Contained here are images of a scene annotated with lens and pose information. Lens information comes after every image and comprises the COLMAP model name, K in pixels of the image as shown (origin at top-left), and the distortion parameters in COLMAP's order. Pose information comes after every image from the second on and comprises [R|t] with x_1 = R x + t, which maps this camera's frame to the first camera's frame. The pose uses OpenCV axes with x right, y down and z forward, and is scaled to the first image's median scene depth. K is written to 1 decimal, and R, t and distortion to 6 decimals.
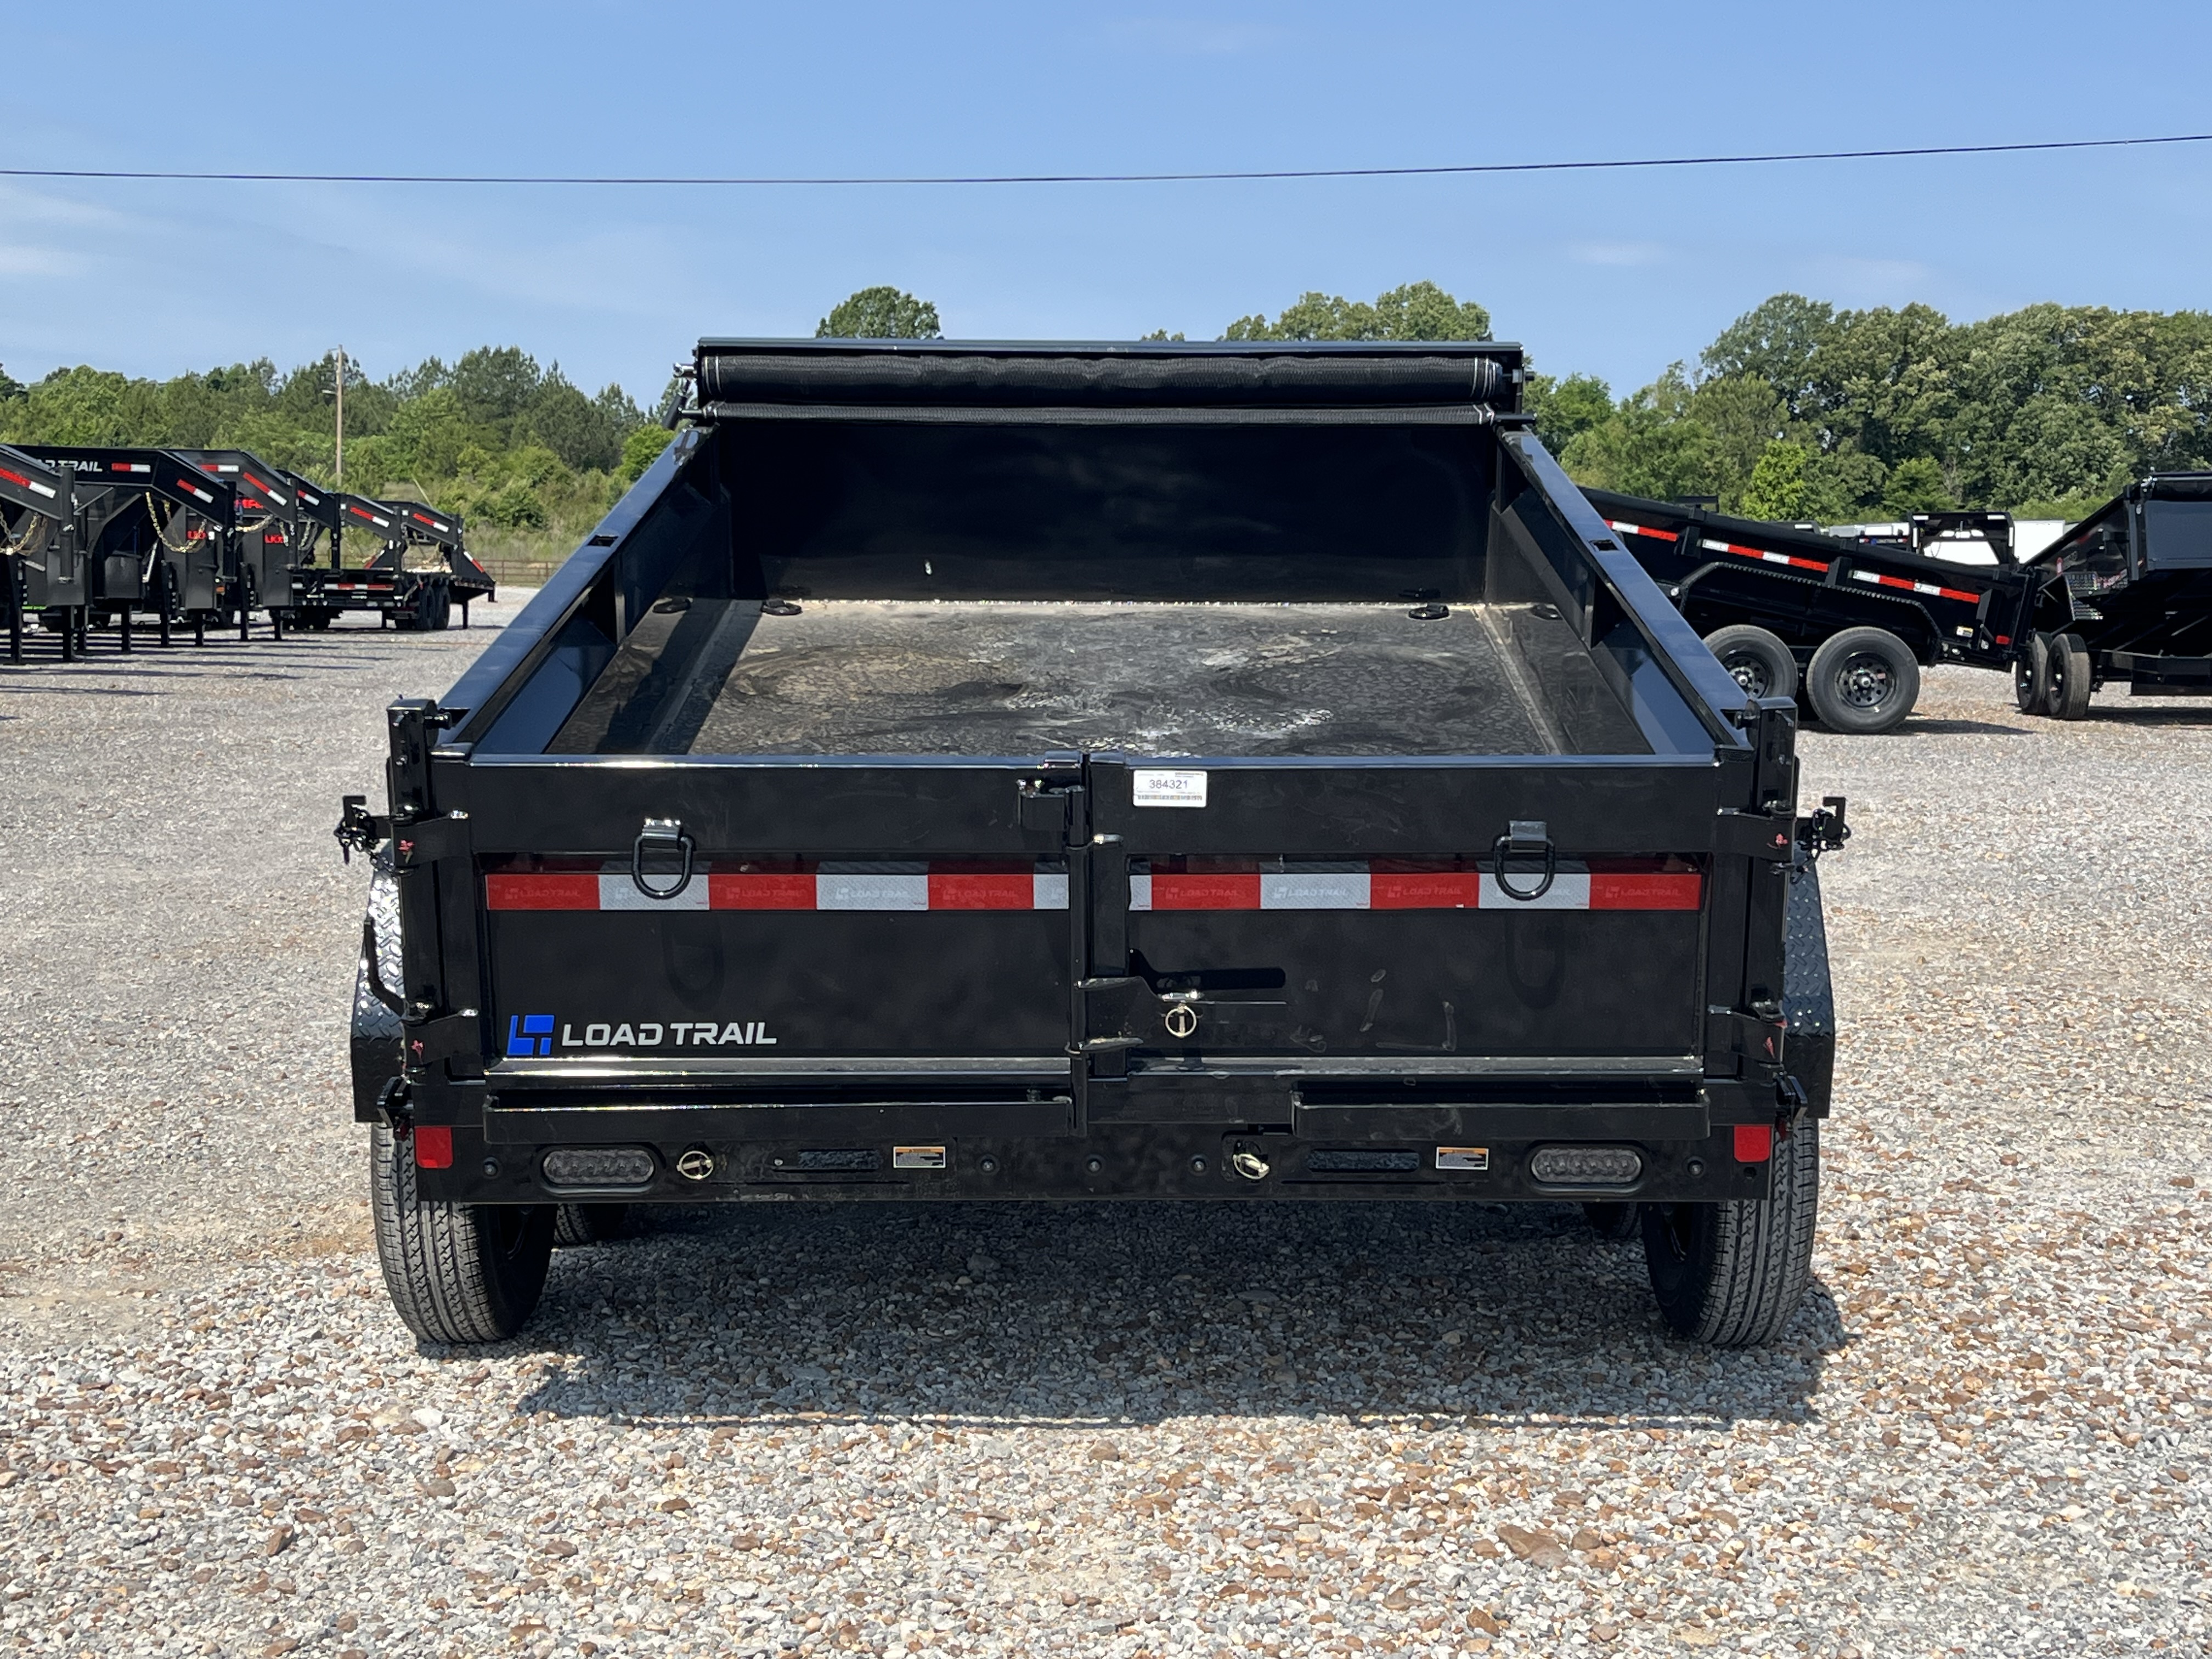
lens RADIAL K [[2972.9, 0, 1120.6], [0, 2972.9, 801.0], [0, 0, 1]] dist [0.033187, 0.000000]
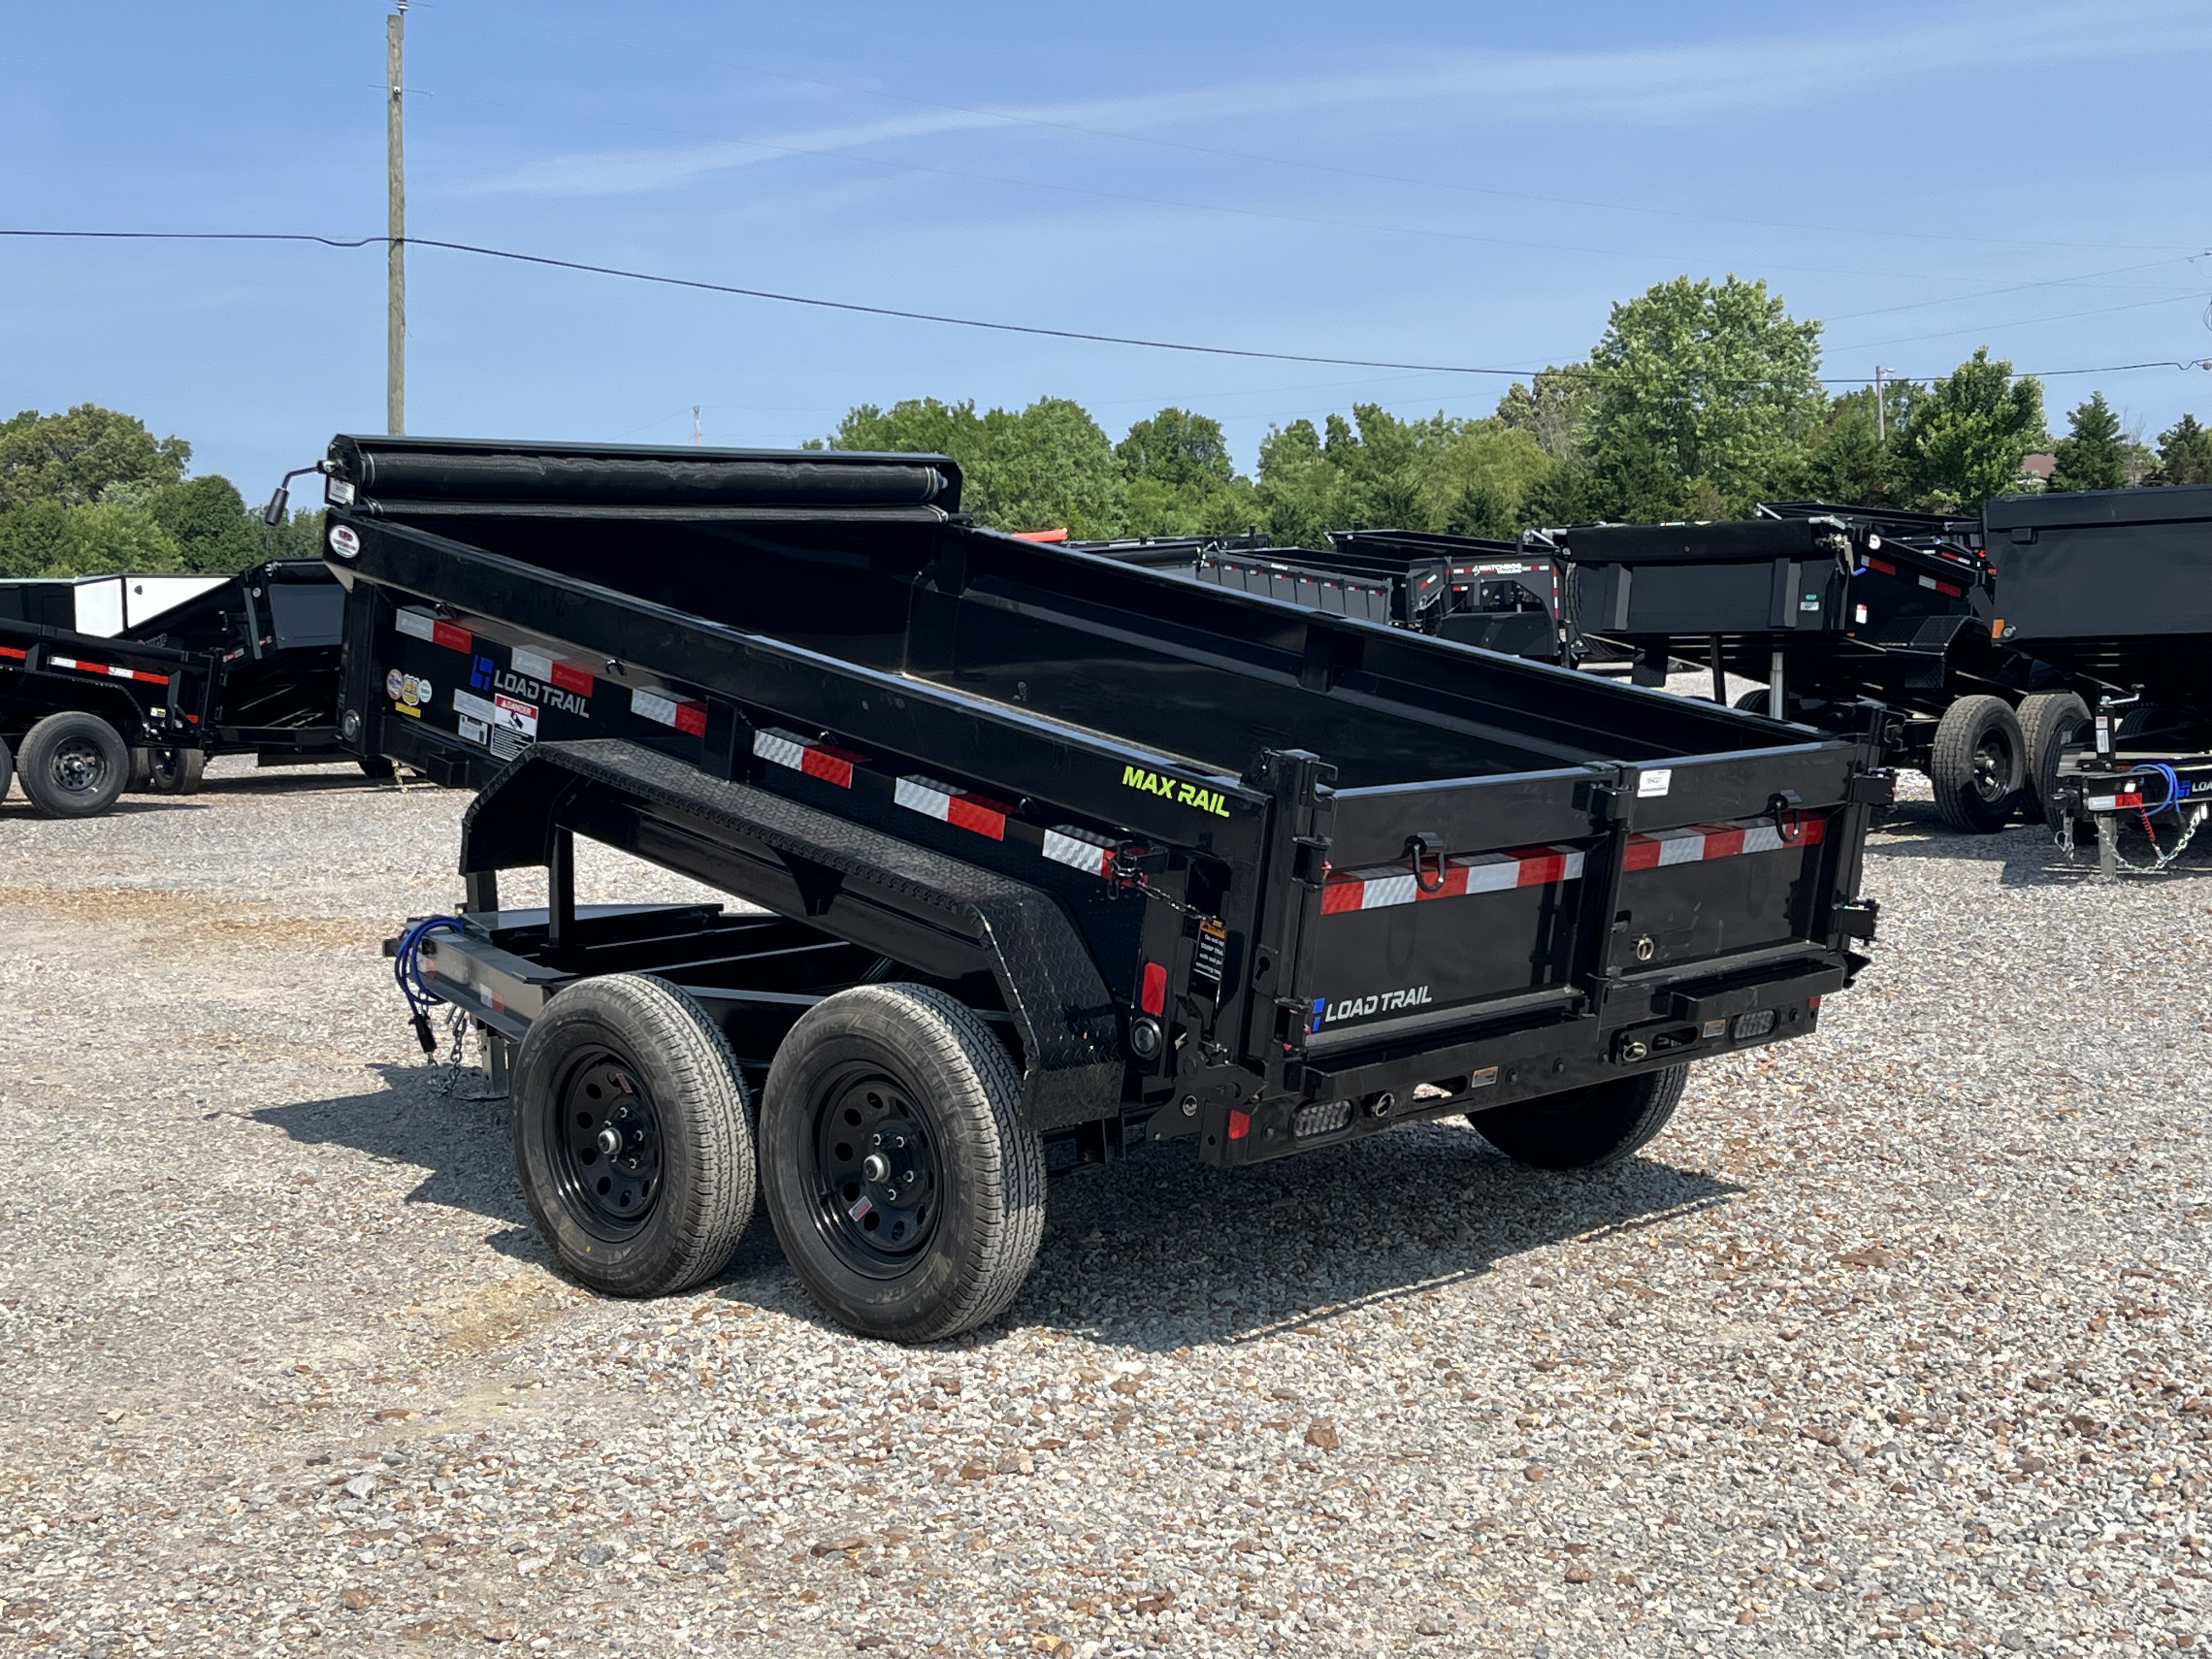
lens RADIAL K [[2972.9, 0, 1132.4], [0, 2972.9, 809.4], [0, 0, 1]] dist [0.033187, 0.000000]
pose [[0.694129, -0.068307, 0.716603, -0.607041], [0.086262, 0.996207, 0.011402, -0.015176], [-0.714664, 0.053900, 0.697388, 0.096590]]
